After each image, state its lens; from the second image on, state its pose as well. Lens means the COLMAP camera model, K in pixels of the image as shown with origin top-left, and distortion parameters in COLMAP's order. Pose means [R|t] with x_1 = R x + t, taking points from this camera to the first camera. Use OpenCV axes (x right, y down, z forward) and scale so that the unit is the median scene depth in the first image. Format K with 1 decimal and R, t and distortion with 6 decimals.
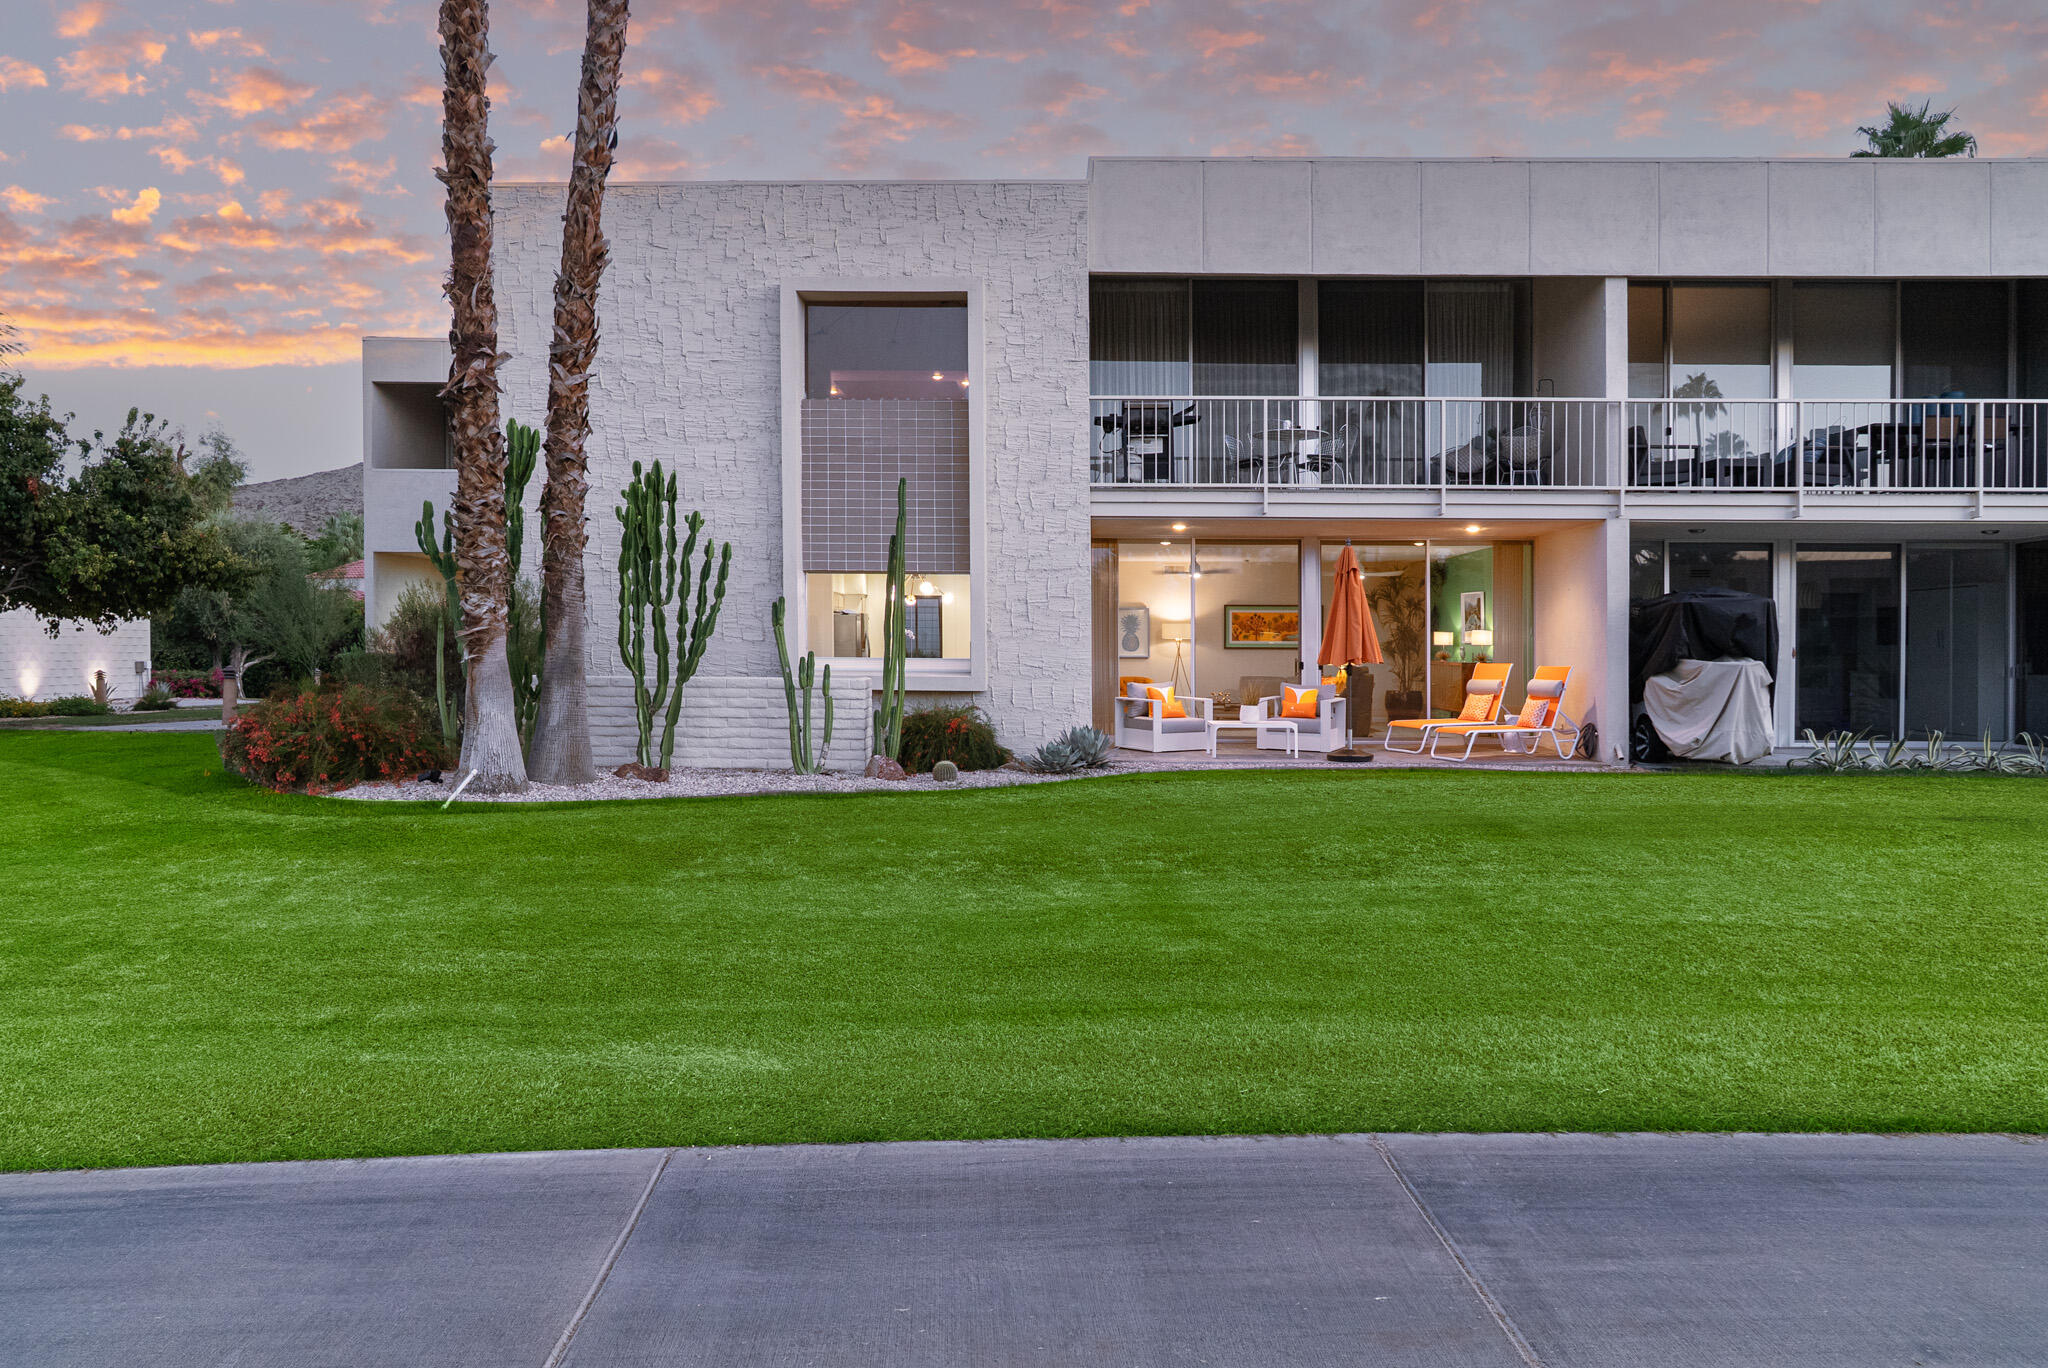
lens RADIAL K [[1447.1, 0, 1024.0], [0, 1447.1, 684.0], [0, 0, 1]] dist [-0.009582, -0.000925]
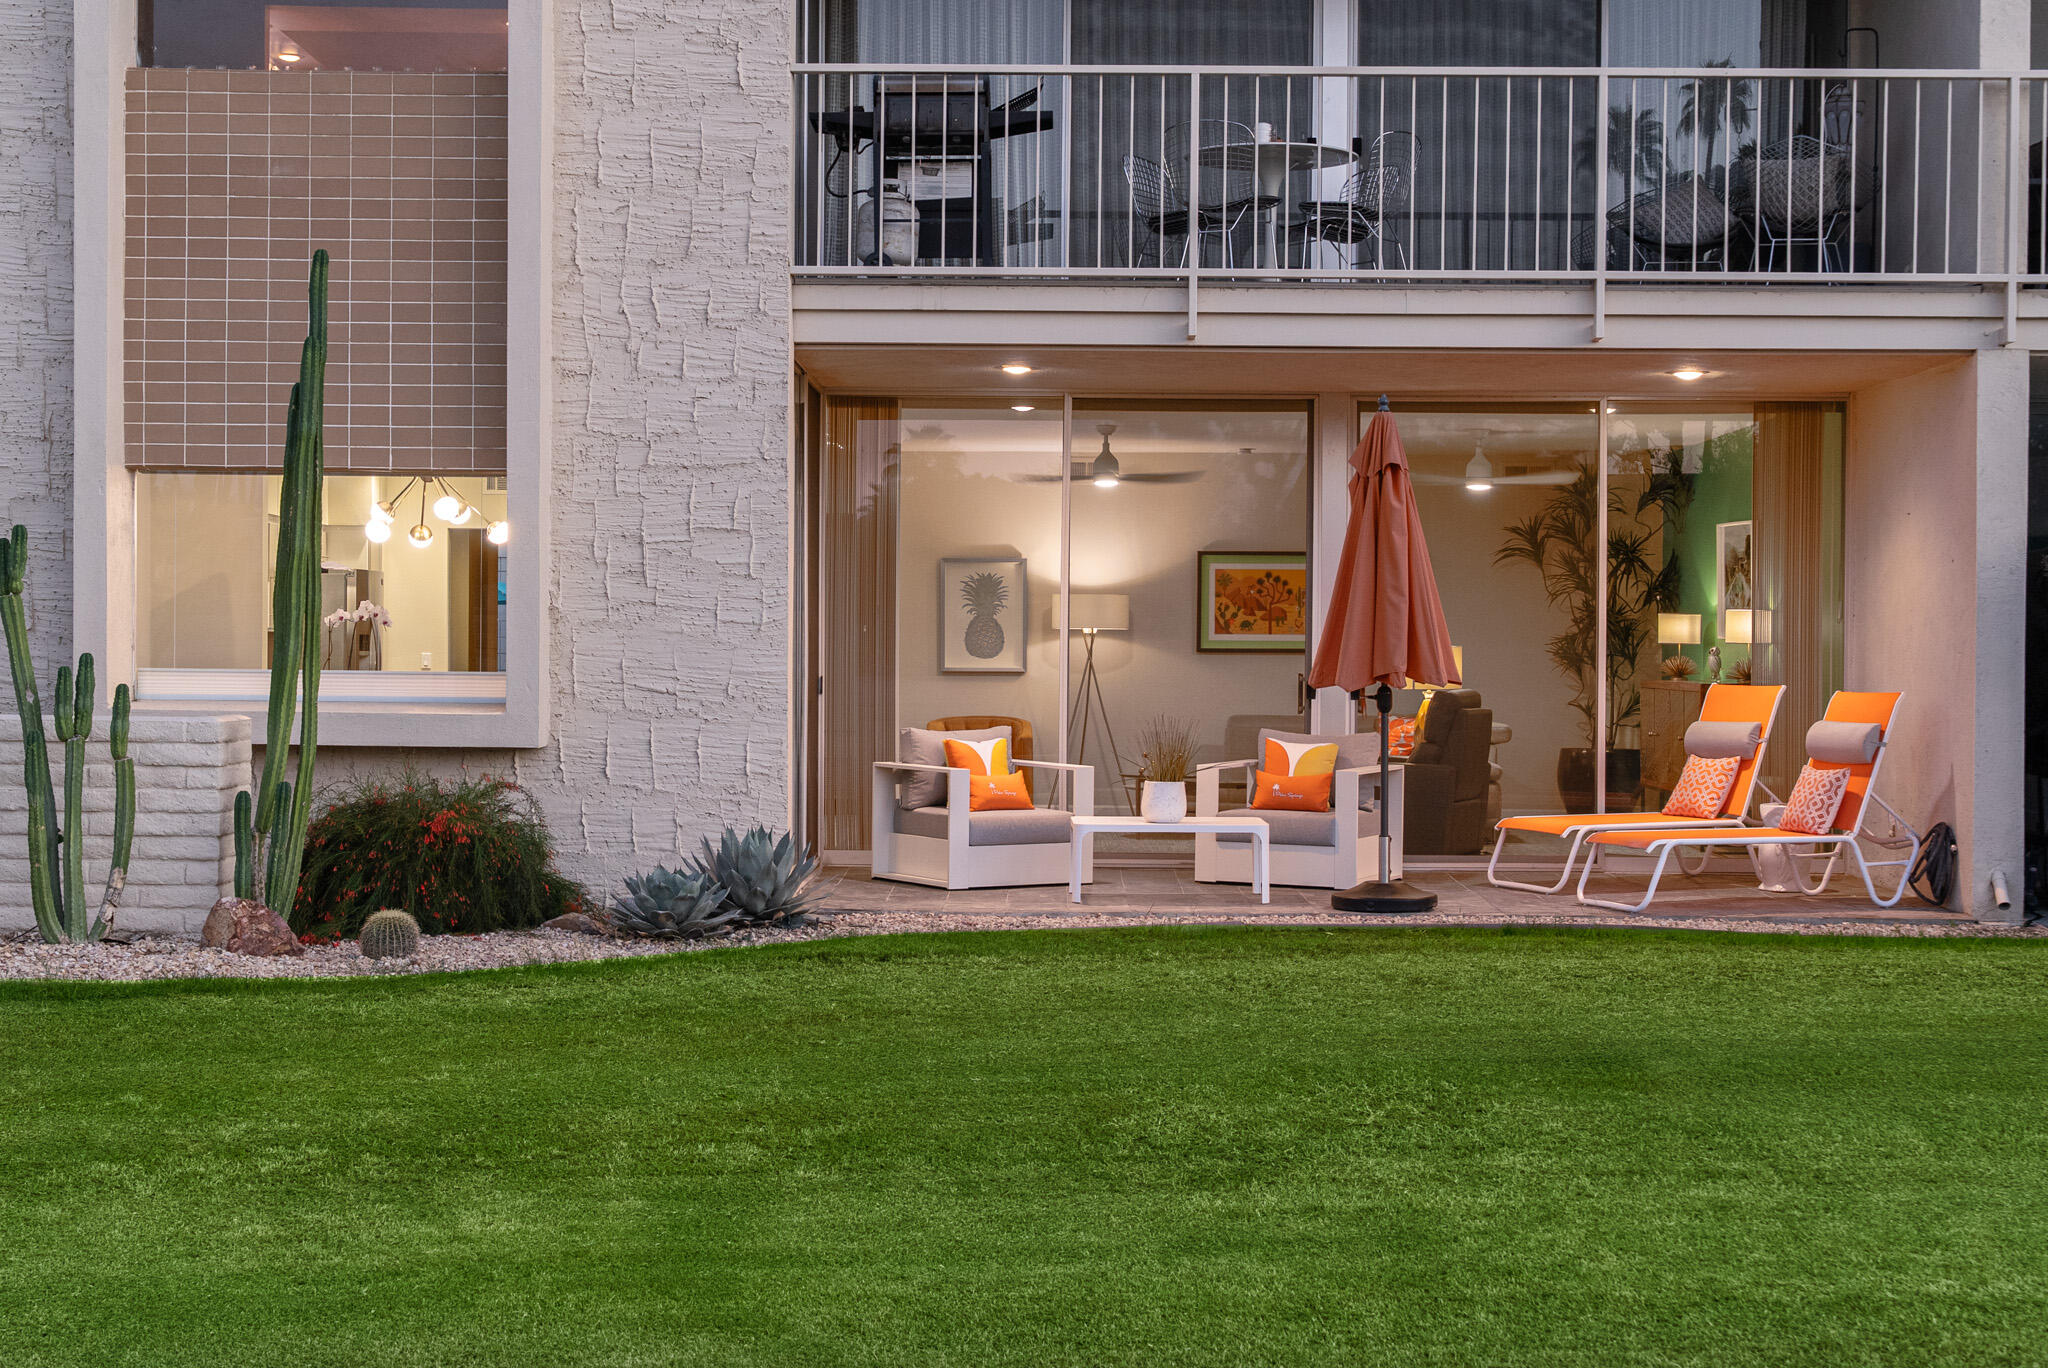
lens RADIAL K [[3269.0, 0, 1024.0], [0, 3269.0, 684.0], [0, 0, 1]] dist [0.062442, -0.066186]
pose [[0.999915, 0.001078, 0.013012, 0.102665], [-0.000873, 0.999876, -0.015718, 0.001215], [-0.013028, 0.015705, 0.999792, 0.023516]]
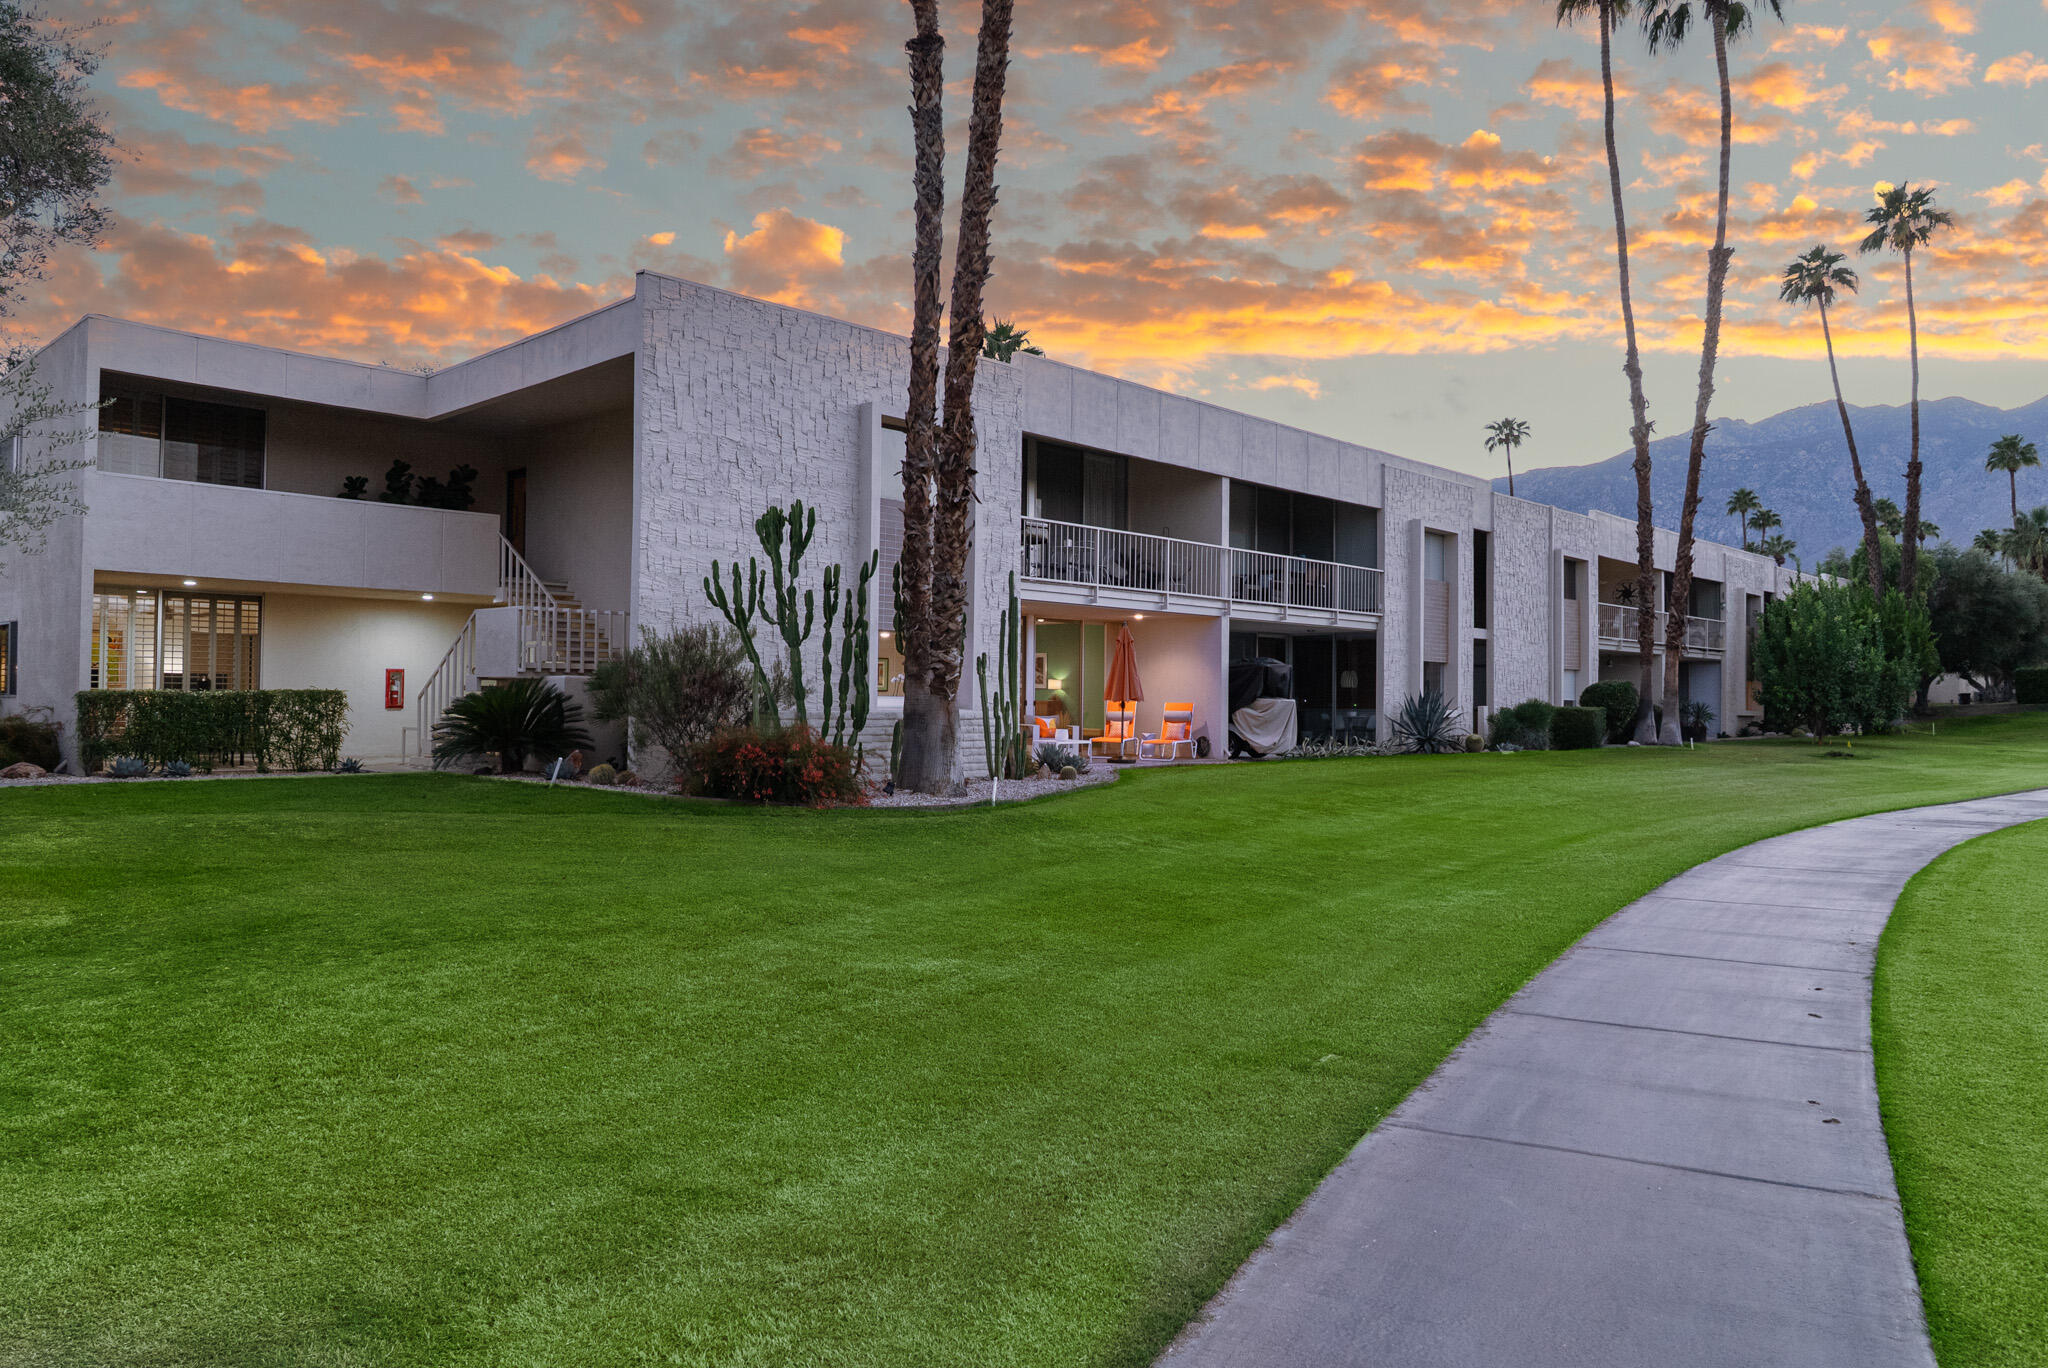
lens RADIAL K [[1447.1, 0, 1024.0], [0, 1447.1, 684.0], [0, 0, 1]] dist [-0.009582, -0.000925]
pose [[0.649701, 0.008639, 0.760141, -1.039868], [0.013140, 0.999658, -0.022591, 0.001507], [-0.760076, 0.024666, 0.649366, 0.062886]]
